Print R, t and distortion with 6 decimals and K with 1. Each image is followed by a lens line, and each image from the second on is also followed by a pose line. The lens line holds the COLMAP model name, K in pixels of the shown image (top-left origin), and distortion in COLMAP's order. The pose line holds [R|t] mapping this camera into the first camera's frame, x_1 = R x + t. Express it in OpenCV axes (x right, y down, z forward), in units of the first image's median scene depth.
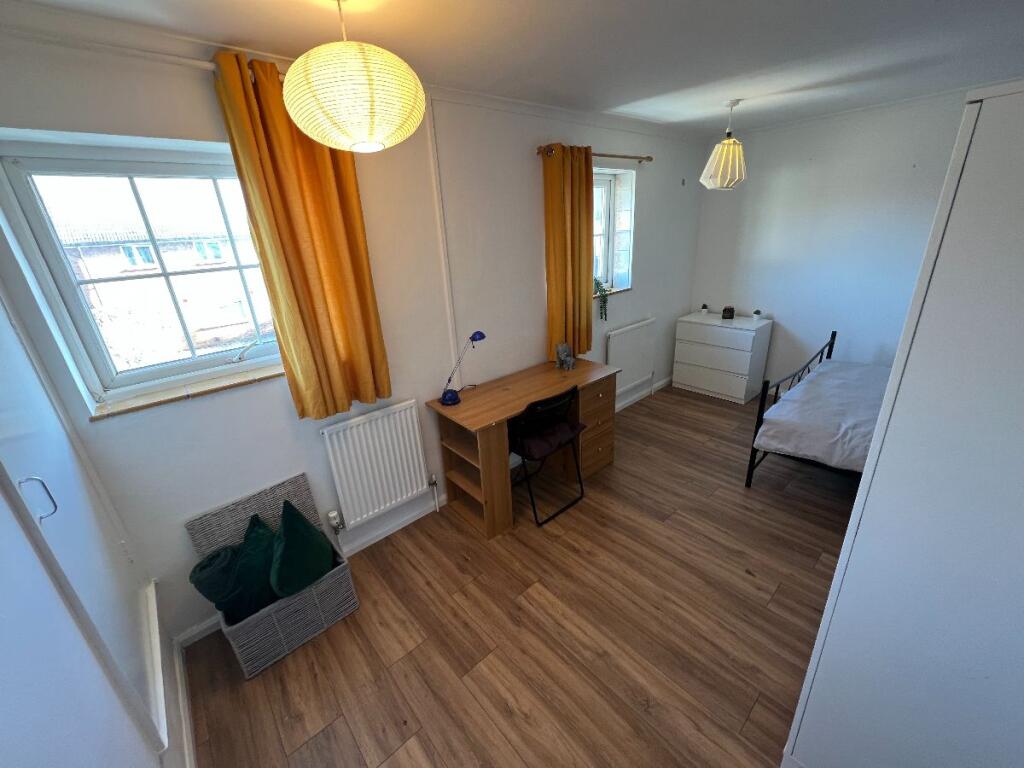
lens RADIAL K [[409.6, 0, 512.8], [0, 409.6, 384.5], [0, 0, 1]] dist [-0.000607, -0.000072]
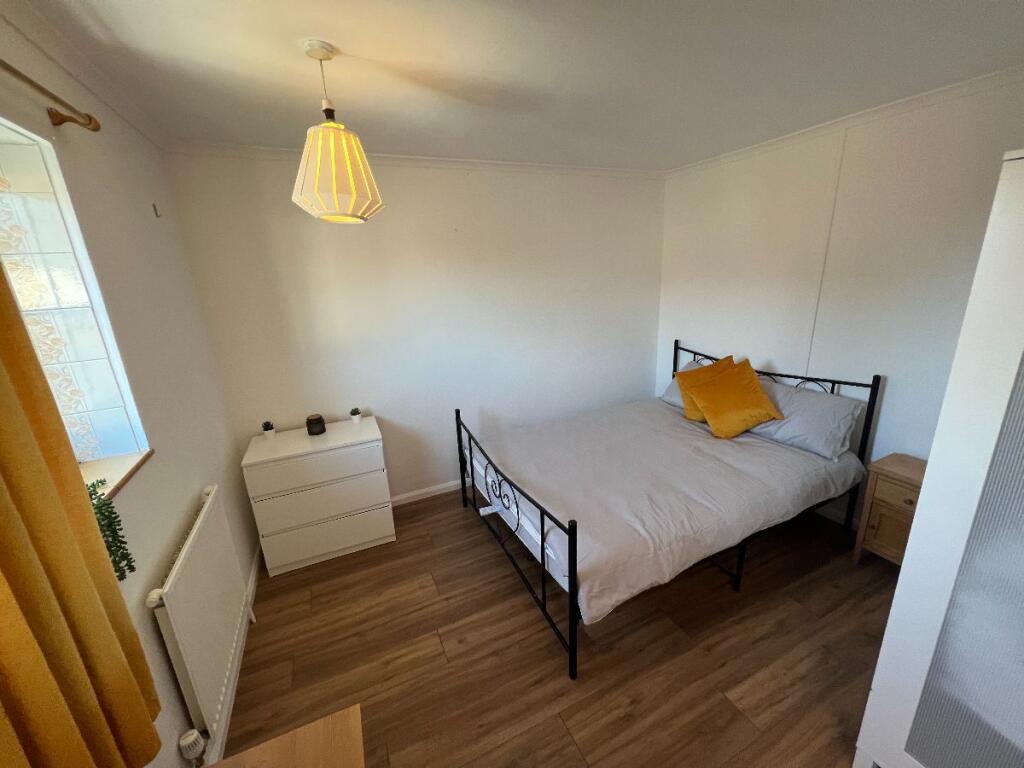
lens RADIAL K [[409.6, 0, 513.2], [0, 409.6, 385.3], [0, 0, 1]] dist [-0.000607, -0.000072]
pose [[0.290319, -0.219602, 0.931391, 0.039537], [0.371682, 0.922771, 0.101715, -0.191260], [-0.881798, 0.316652, 0.349520, 0.513494]]
